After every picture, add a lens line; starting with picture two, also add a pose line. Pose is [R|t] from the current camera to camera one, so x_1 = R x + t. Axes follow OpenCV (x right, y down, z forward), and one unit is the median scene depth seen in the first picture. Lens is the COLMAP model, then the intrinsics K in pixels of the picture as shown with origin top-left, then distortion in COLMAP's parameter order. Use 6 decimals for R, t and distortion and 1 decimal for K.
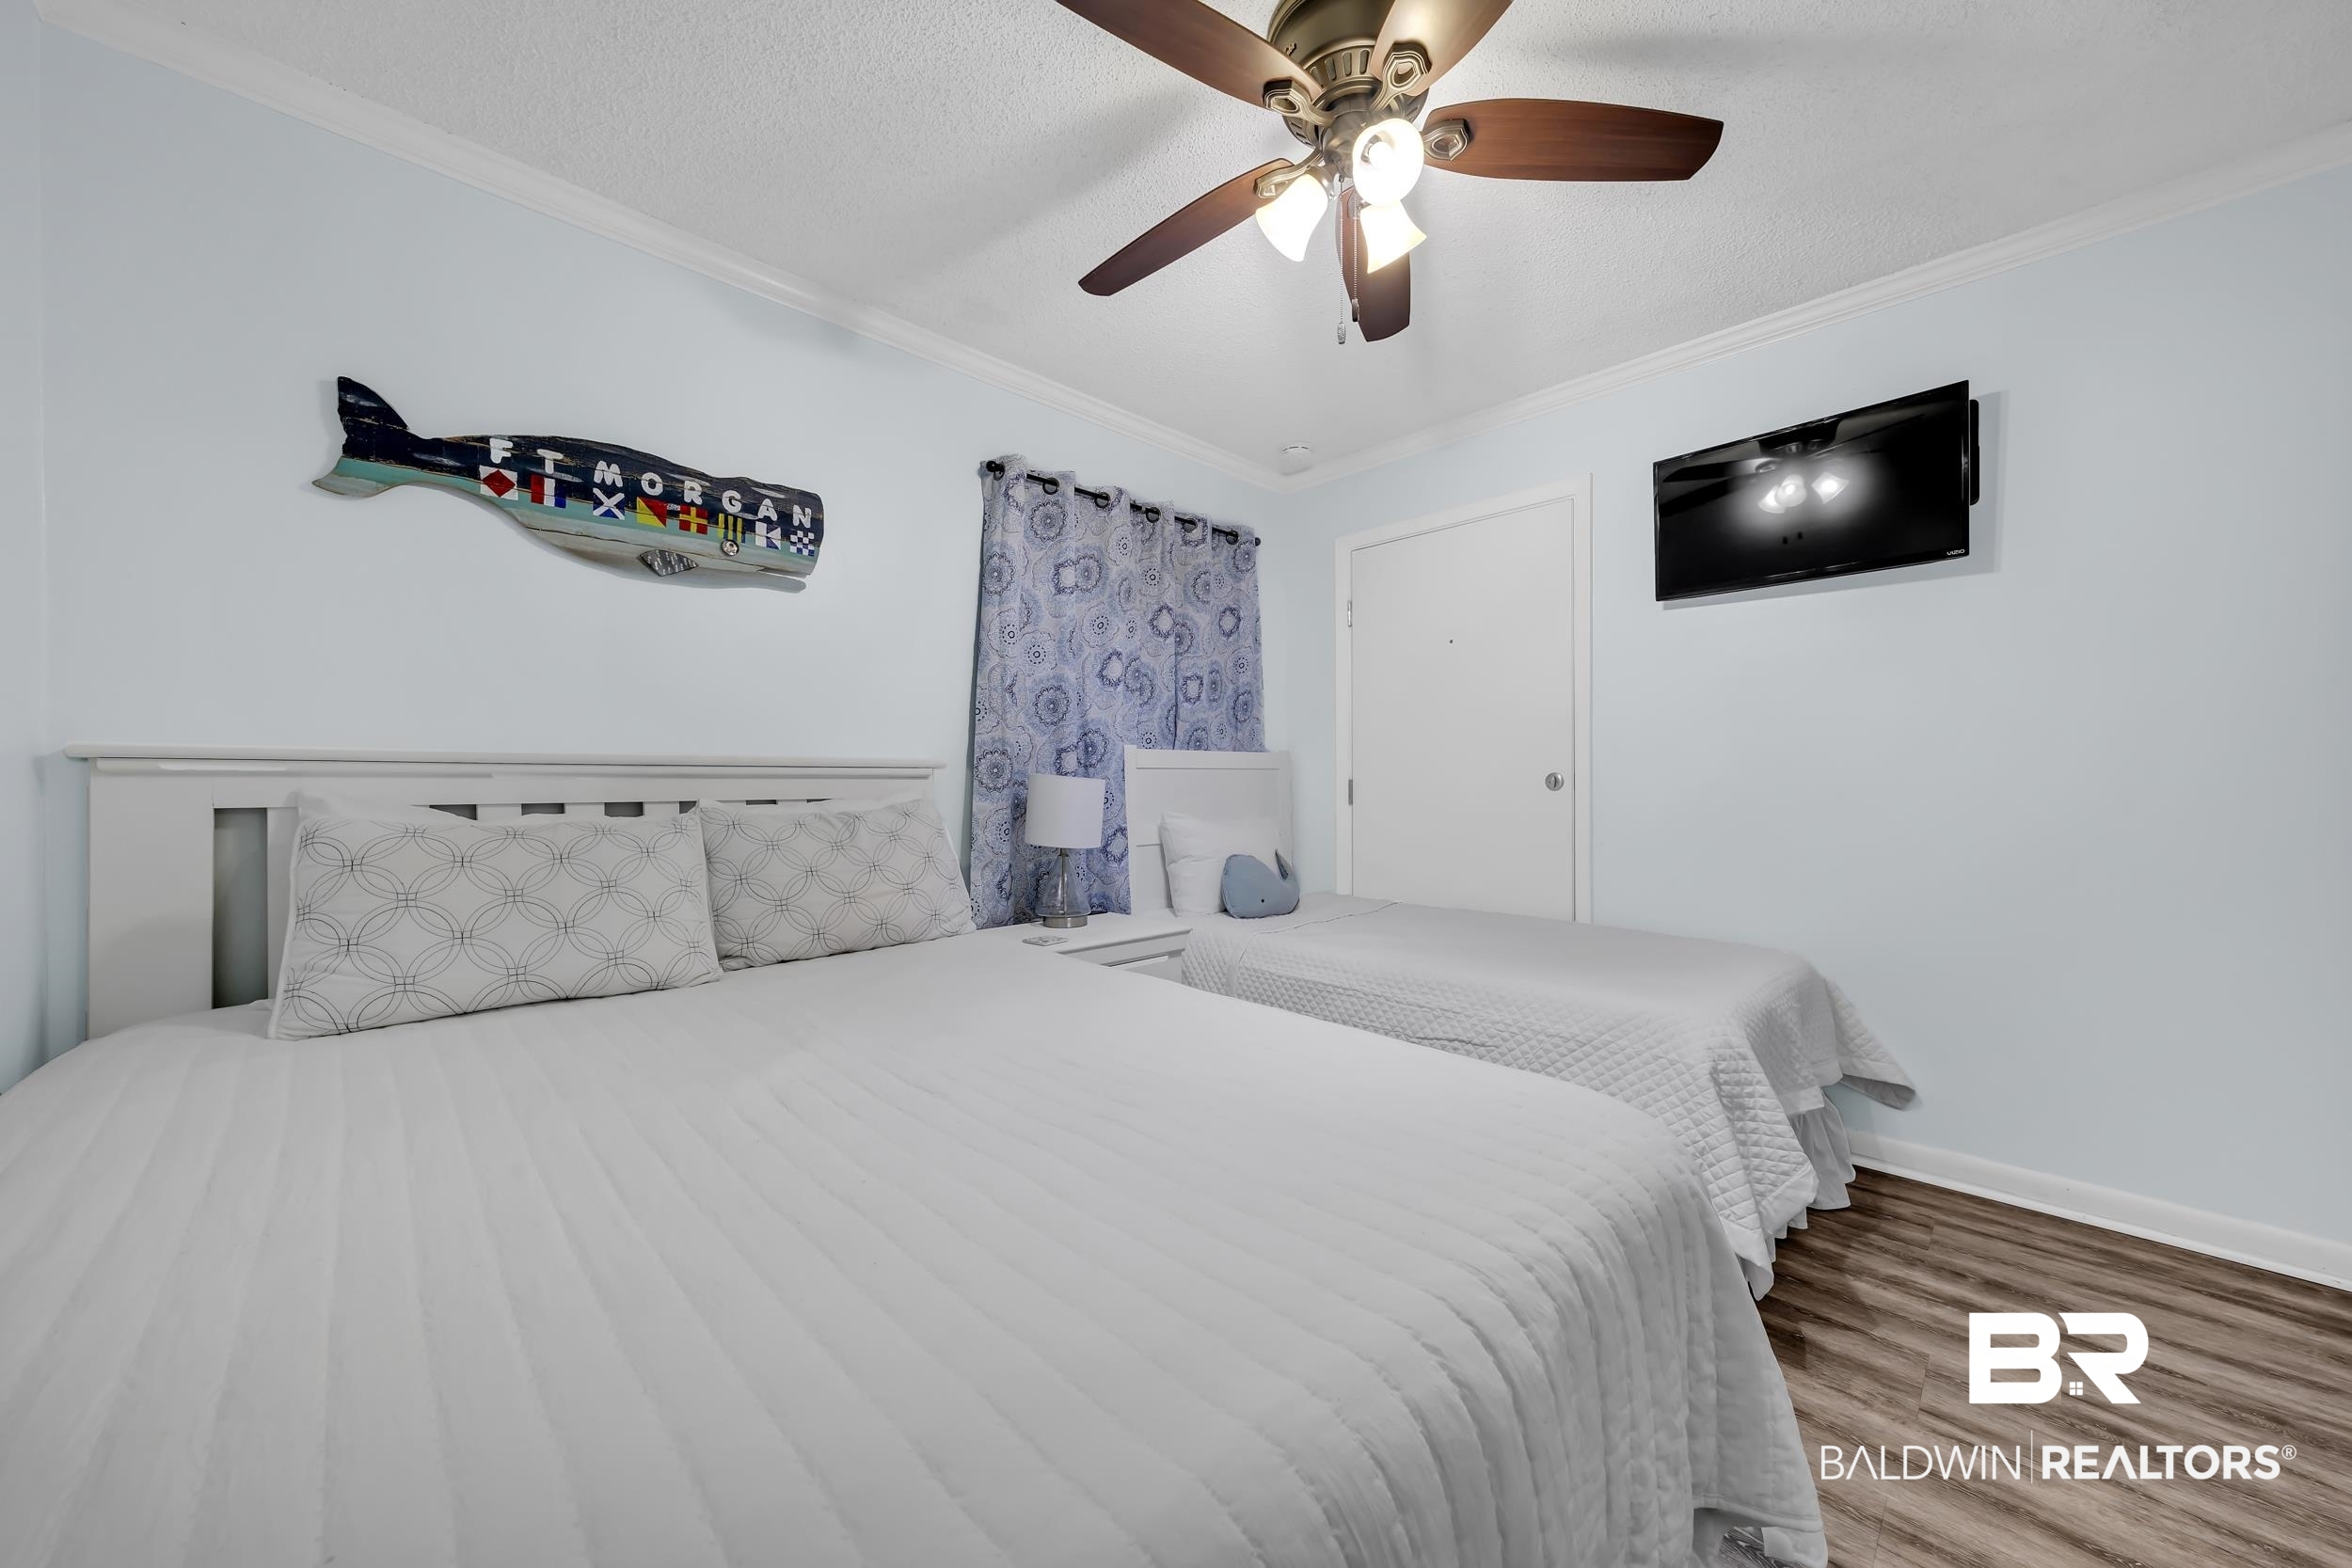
lens RADIAL K [[873.8, 0, 1173.6], [0, 873.8, 776.3], [0, 0, 1]] dist [-0.012023, 0.000218]
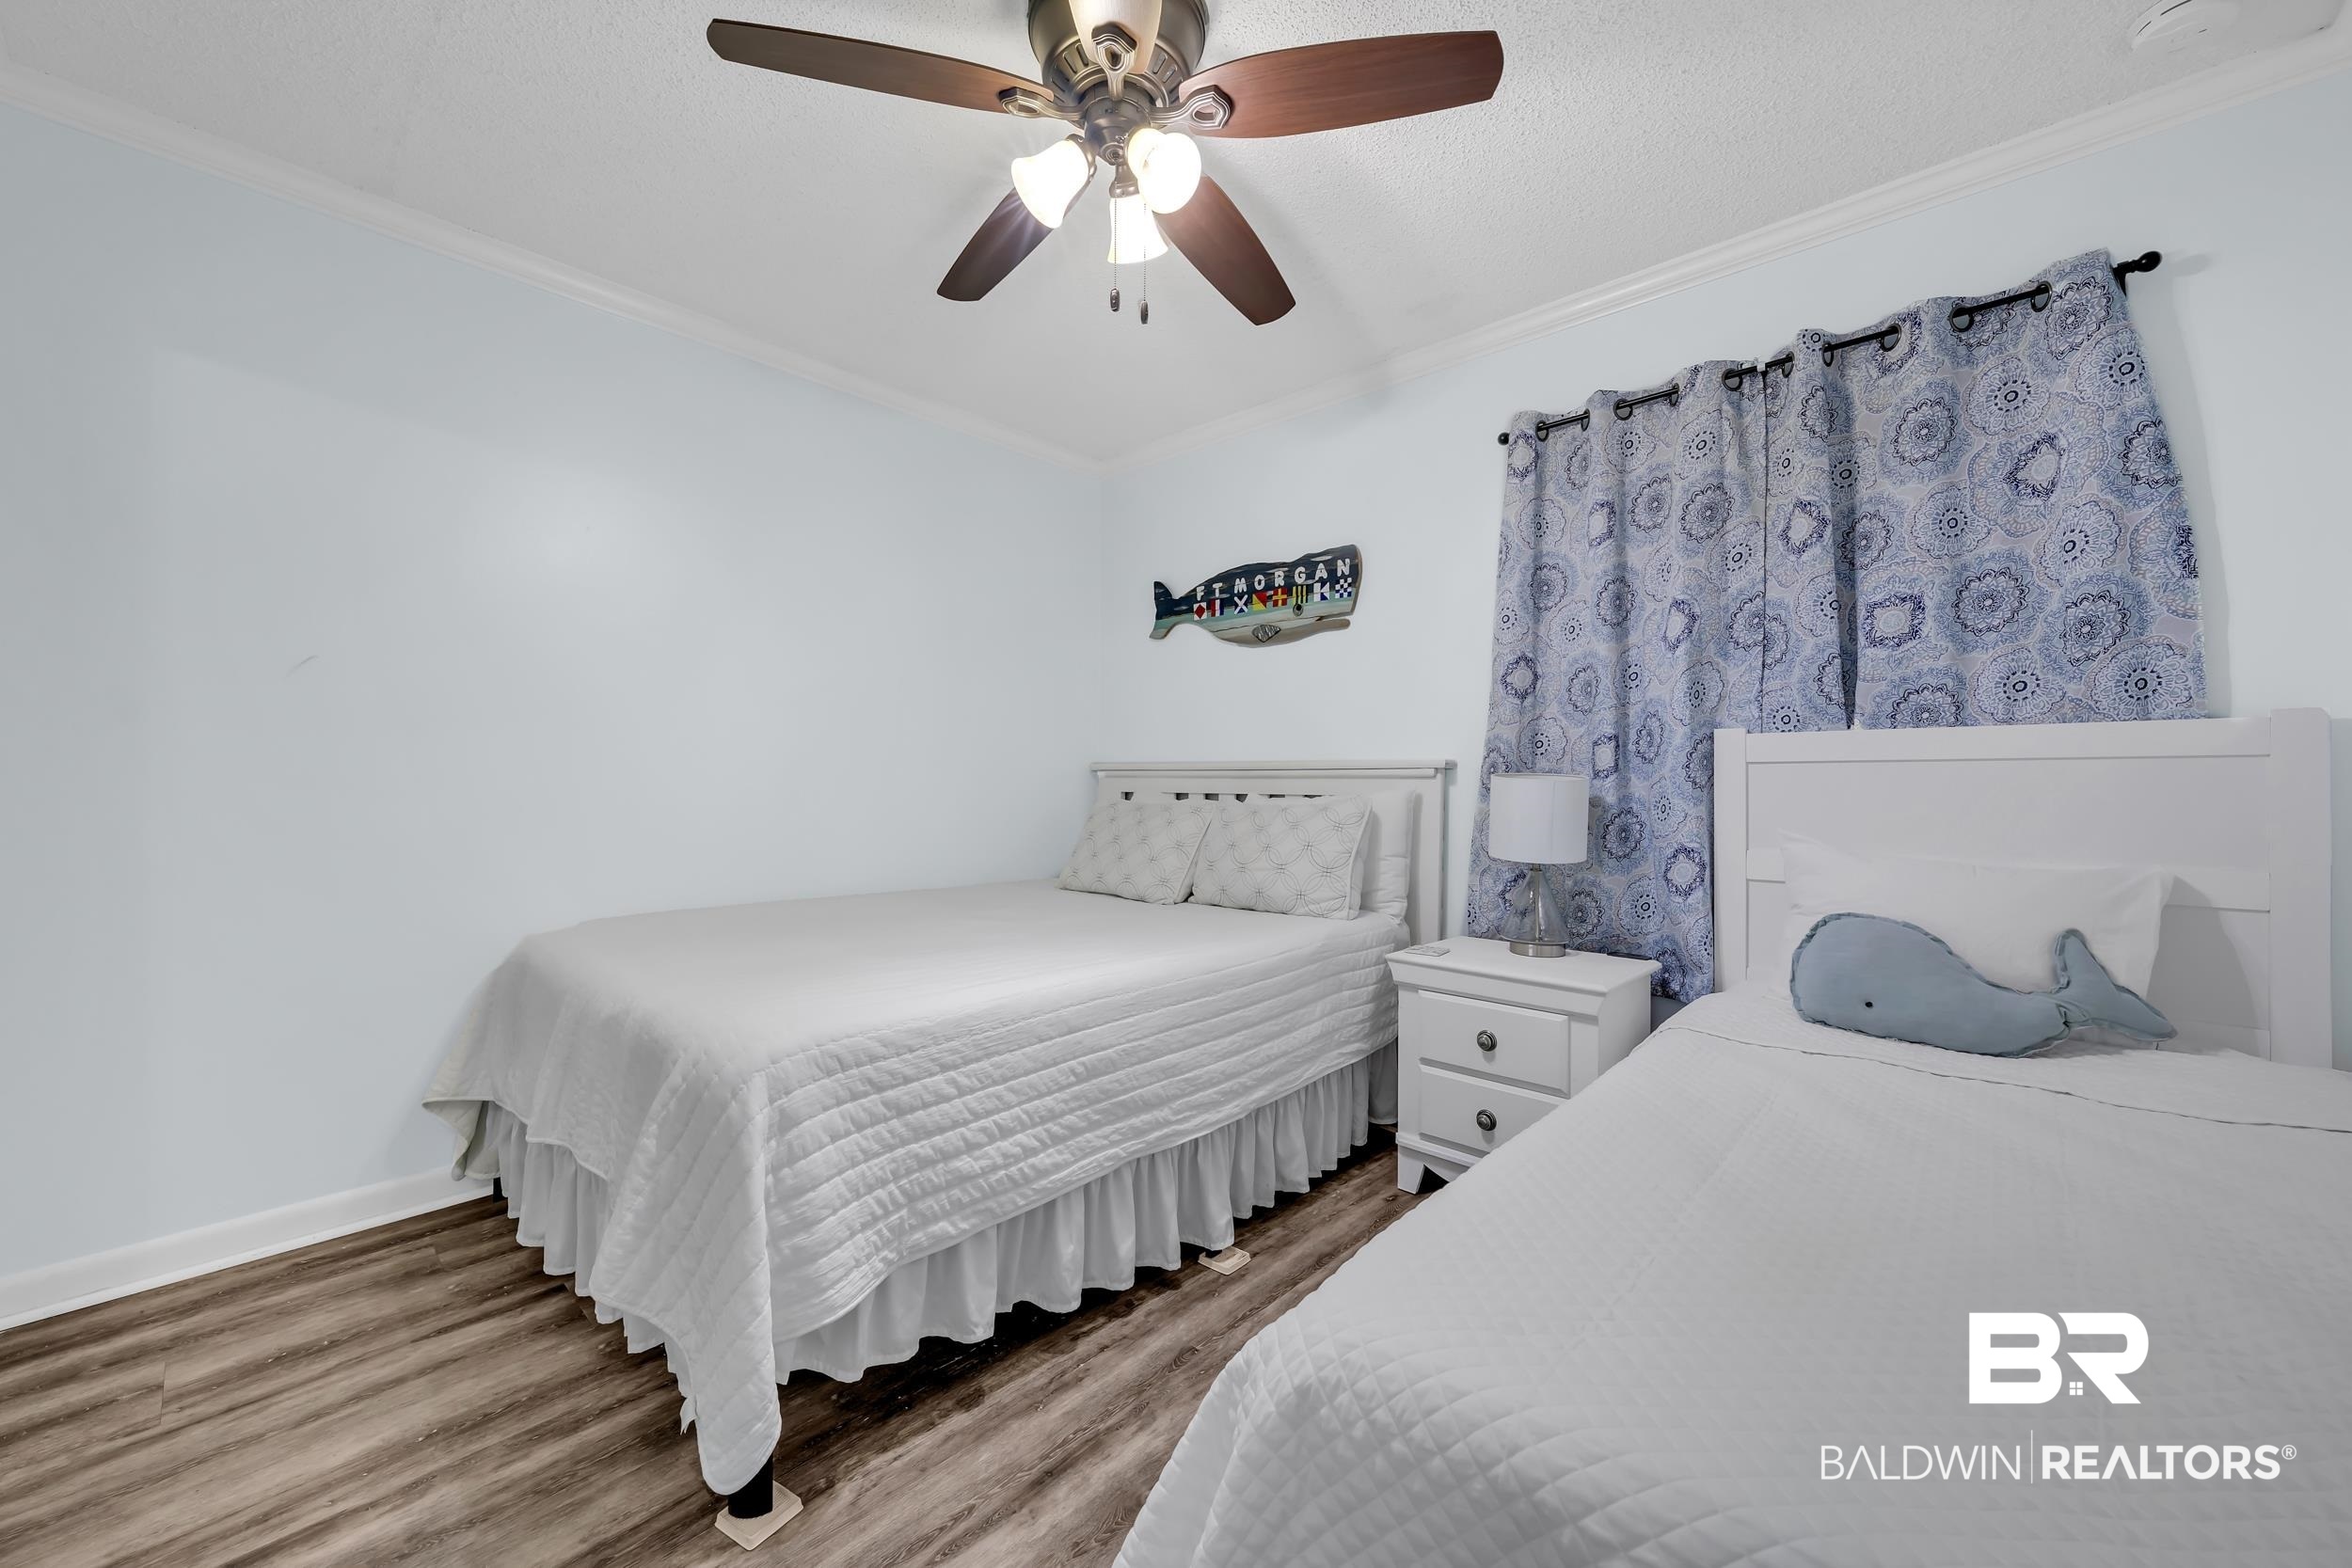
lens RADIAL K [[873.8, 0, 1173.7], [0, 873.8, 781.9], [0, 0, 1]] dist [-0.012023, 0.000218]
pose [[0.035166, -0.002008, -0.999379, 0.854983], [-0.000680, 0.999998, -0.002033, 0.010249], [0.999381, 0.000751, 0.035164, 0.760652]]
